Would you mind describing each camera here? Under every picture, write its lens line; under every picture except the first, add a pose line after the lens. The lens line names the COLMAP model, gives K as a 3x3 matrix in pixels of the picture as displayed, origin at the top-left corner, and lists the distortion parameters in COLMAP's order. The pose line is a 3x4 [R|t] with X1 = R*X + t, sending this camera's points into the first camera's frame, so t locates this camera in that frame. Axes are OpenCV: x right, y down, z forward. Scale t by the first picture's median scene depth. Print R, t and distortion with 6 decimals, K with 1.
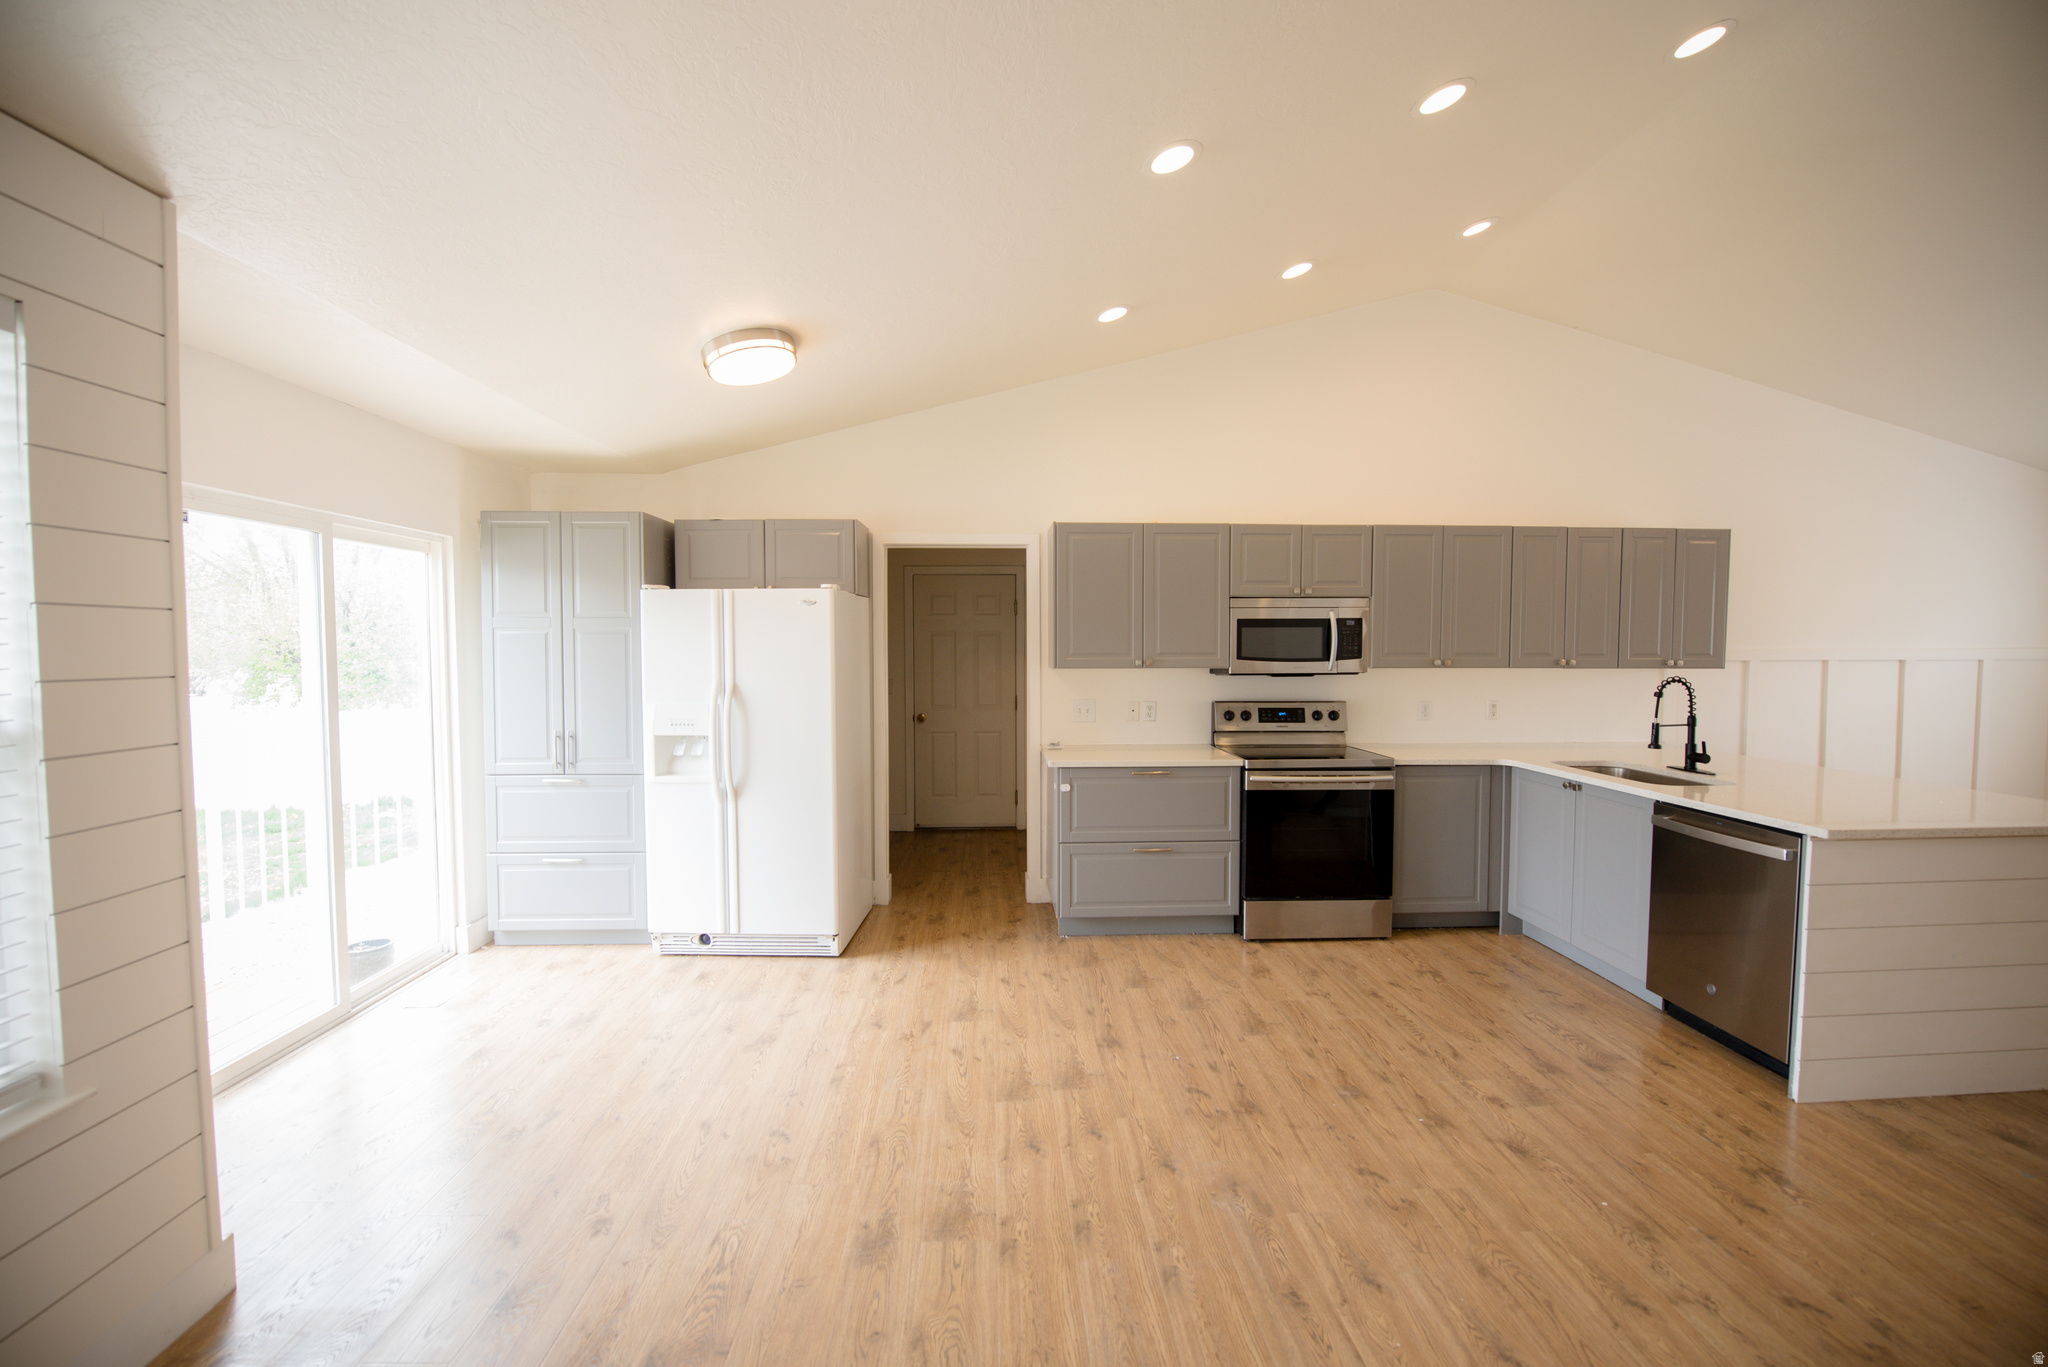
lens RADIAL K [[817.2, 0, 1021.6], [0, 817.2, 680.1], [0, 0, 1]] dist [-0.012433, -0.004334]
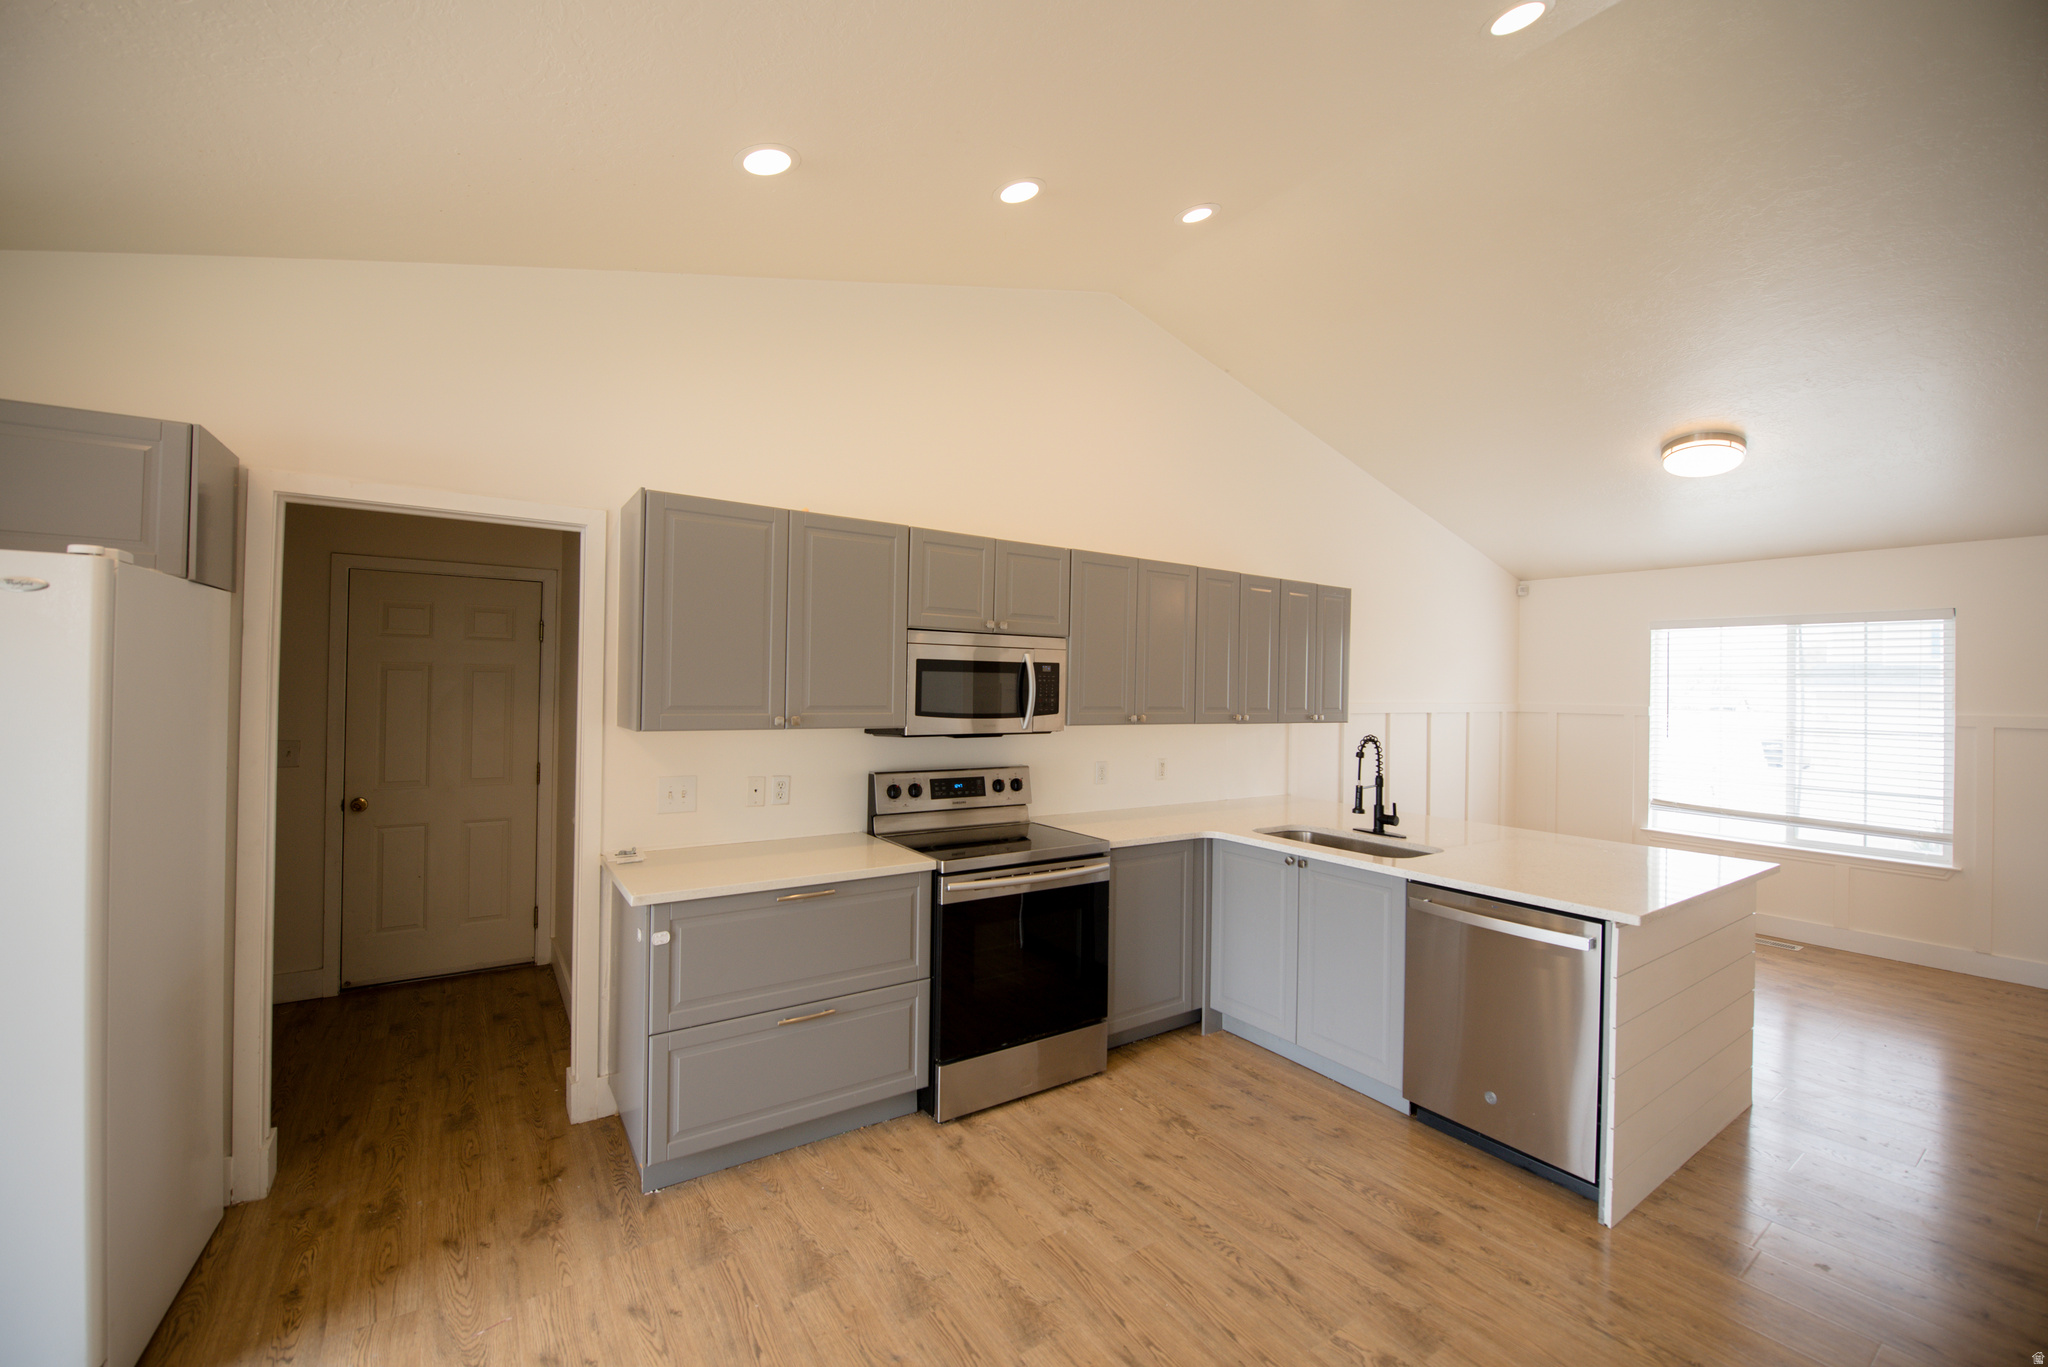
lens RADIAL K [[817.2, 0, 1021.6], [0, 817.2, 680.1], [0, 0, 1]] dist [-0.012433, -0.004334]
pose [[0.848449, 0.020736, 0.528871, -0.040102], [0.005271, 0.998852, -0.047619, -0.023622], [-0.529251, 0.043190, 0.847366, 0.375080]]
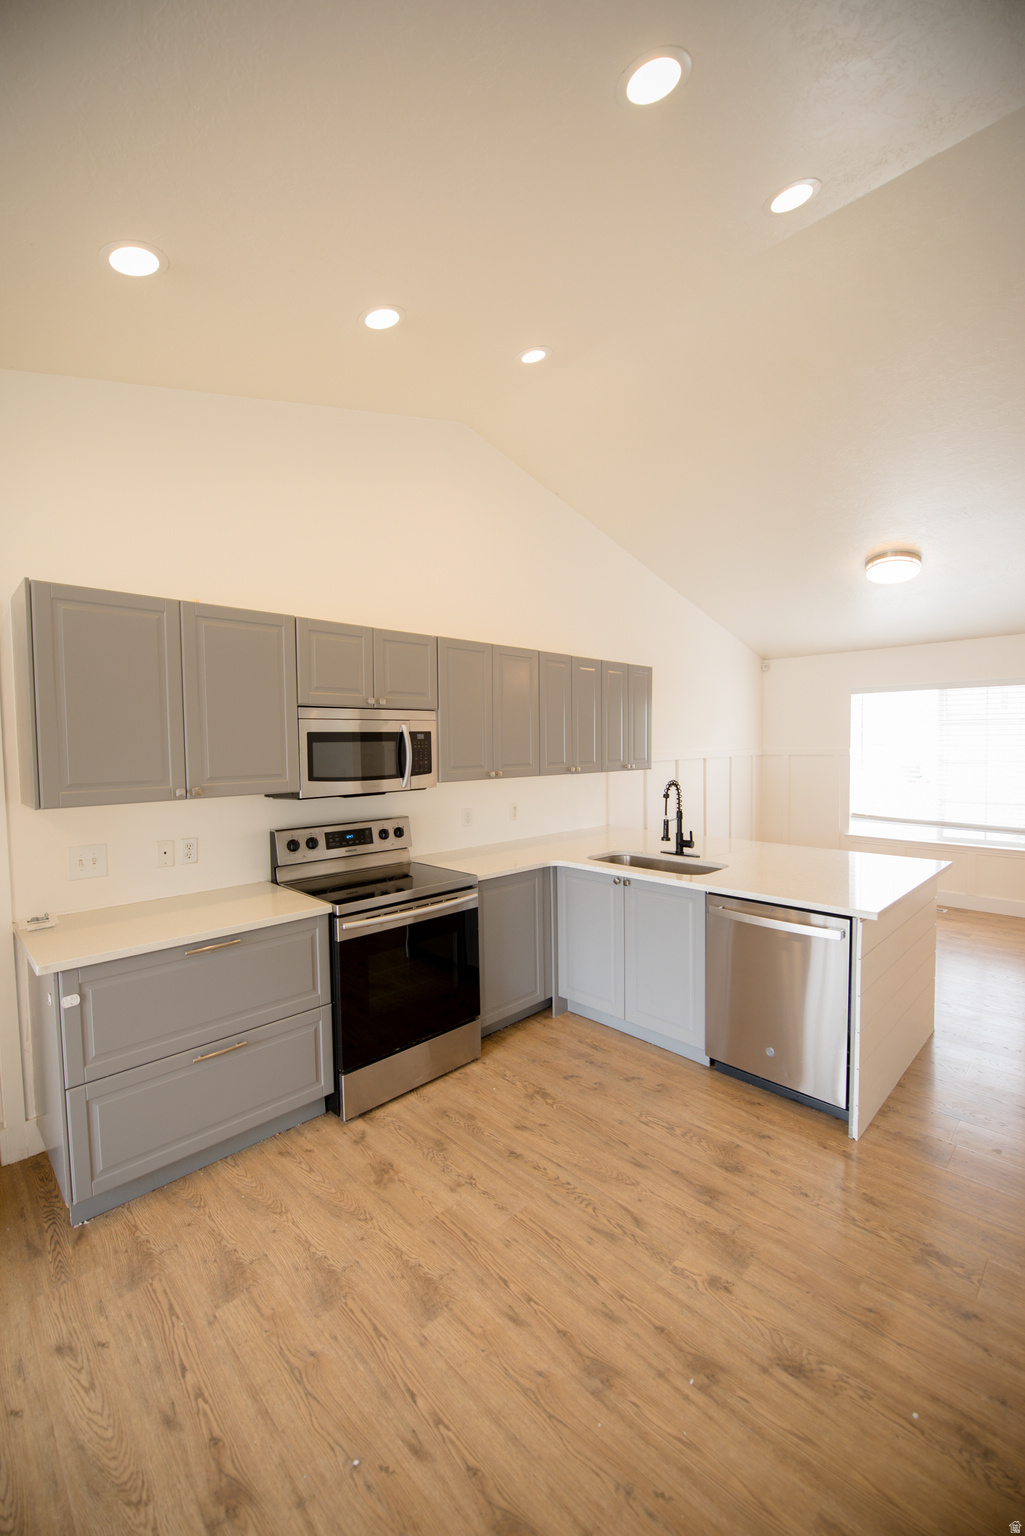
lens RADIAL K [[612.9, 0, 507.8], [0, 612.9, 769.6], [0, 0, 1]] dist [-0.012433, -0.004334]
pose [[0.744235, -0.037675, 0.666855, -0.000870], [0.042388, 0.999059, 0.009137, -0.037052], [-0.666572, 0.021467, 0.745132, 0.437038]]
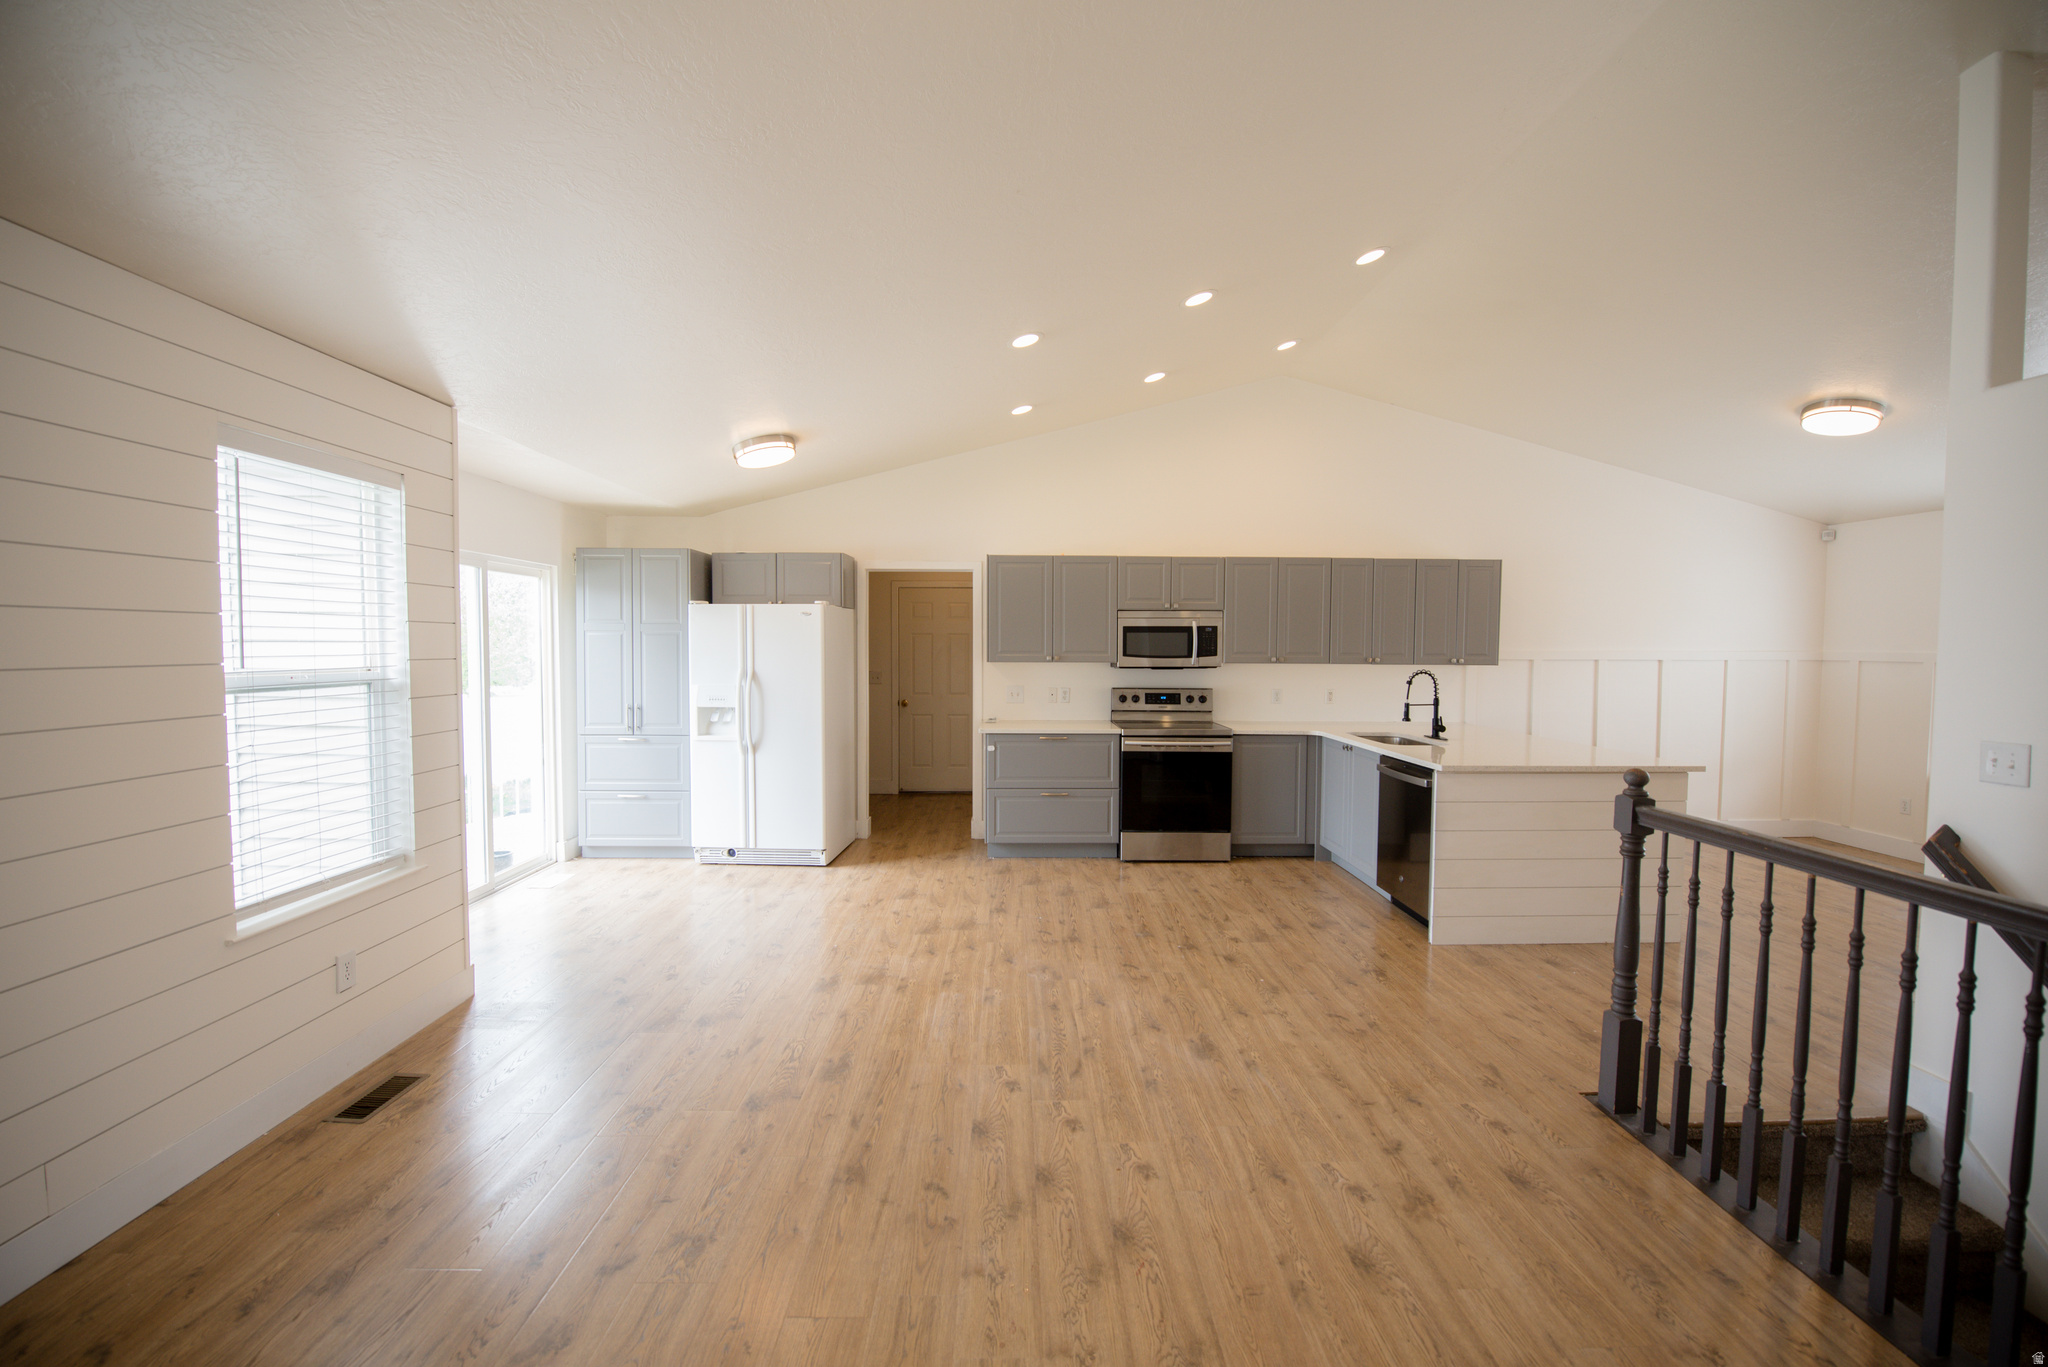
lens RADIAL K [[817.2, 0, 1021.6], [0, 817.2, 680.1], [0, 0, 1]] dist [-0.012433, -0.004334]
pose [[0.999590, 0.006497, -0.027895, 0.146817], [-0.006492, 0.999979, 0.000280, 0.016331], [0.027896, -0.000099, 0.999611, -0.387784]]
